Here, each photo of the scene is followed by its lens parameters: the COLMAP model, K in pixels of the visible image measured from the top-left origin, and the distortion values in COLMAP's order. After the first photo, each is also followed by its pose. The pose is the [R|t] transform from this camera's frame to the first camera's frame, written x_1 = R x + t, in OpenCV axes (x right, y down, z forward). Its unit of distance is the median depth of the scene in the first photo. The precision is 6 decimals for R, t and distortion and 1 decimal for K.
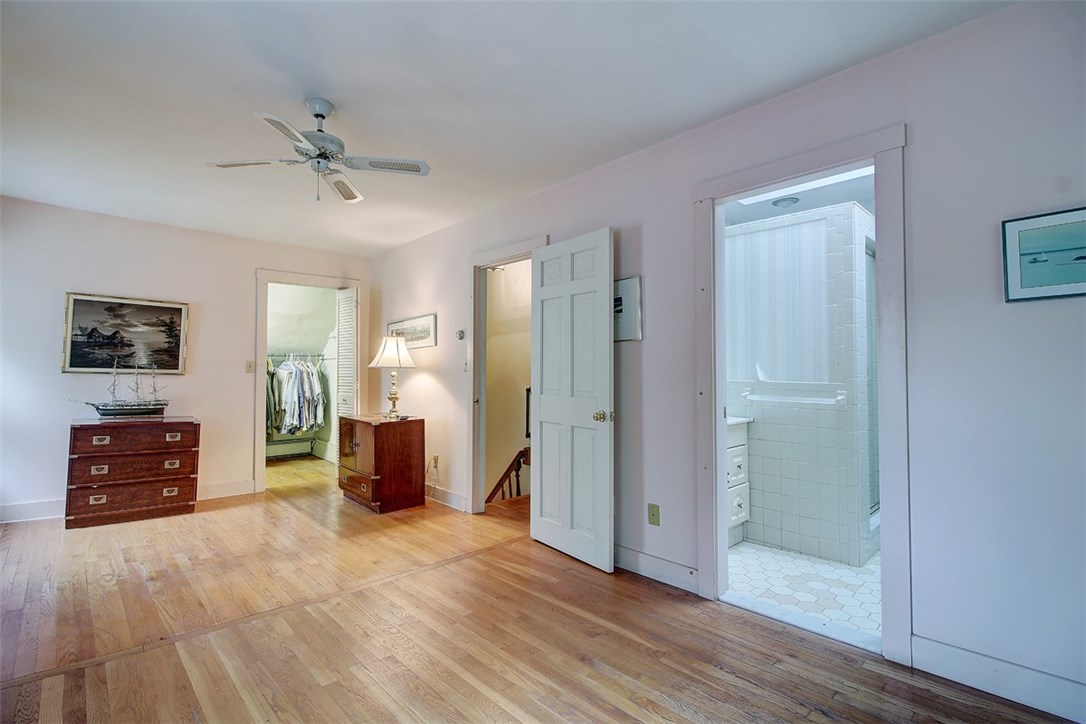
lens RADIAL K [[501.0, 0, 536.1], [0, 501.0, 360.3], [0, 0, 1]] dist [0.005497, -0.000917]
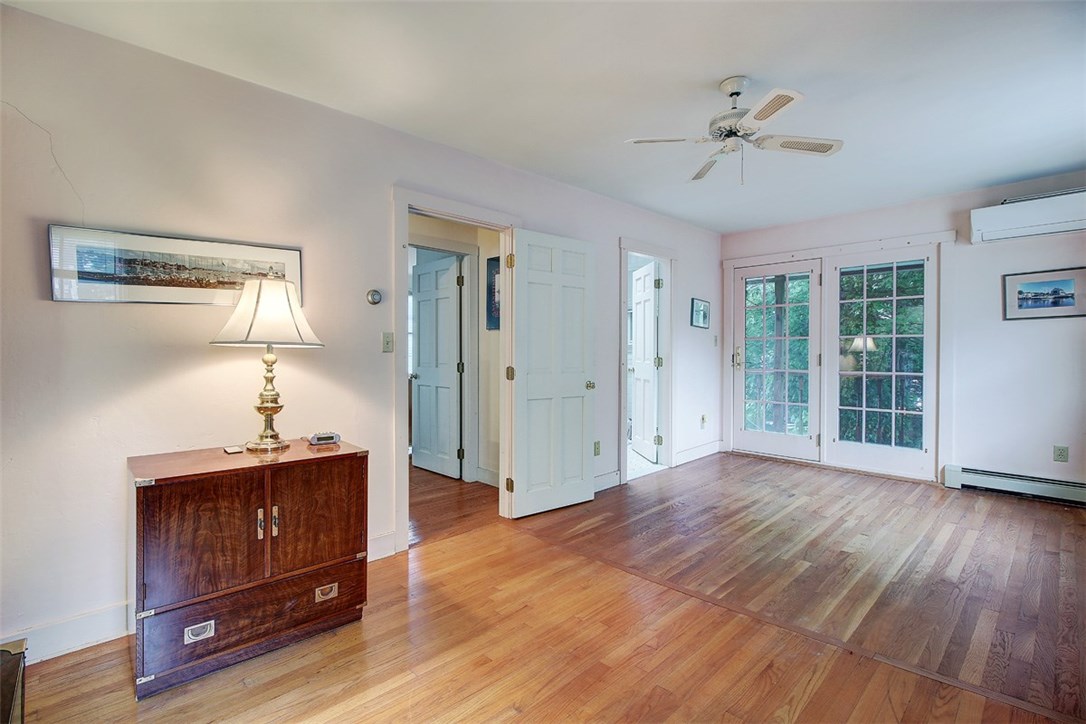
lens RADIAL K [[501.0, 0, 538.9], [0, 501.0, 355.6], [0, 0, 1]] dist [0.005497, -0.000917]
pose [[-0.012008, -0.010092, 0.999877, -1.467311], [-0.018071, 0.999788, 0.009874, 0.028860], [-0.999765, -0.017950, -0.012188, 1.424152]]
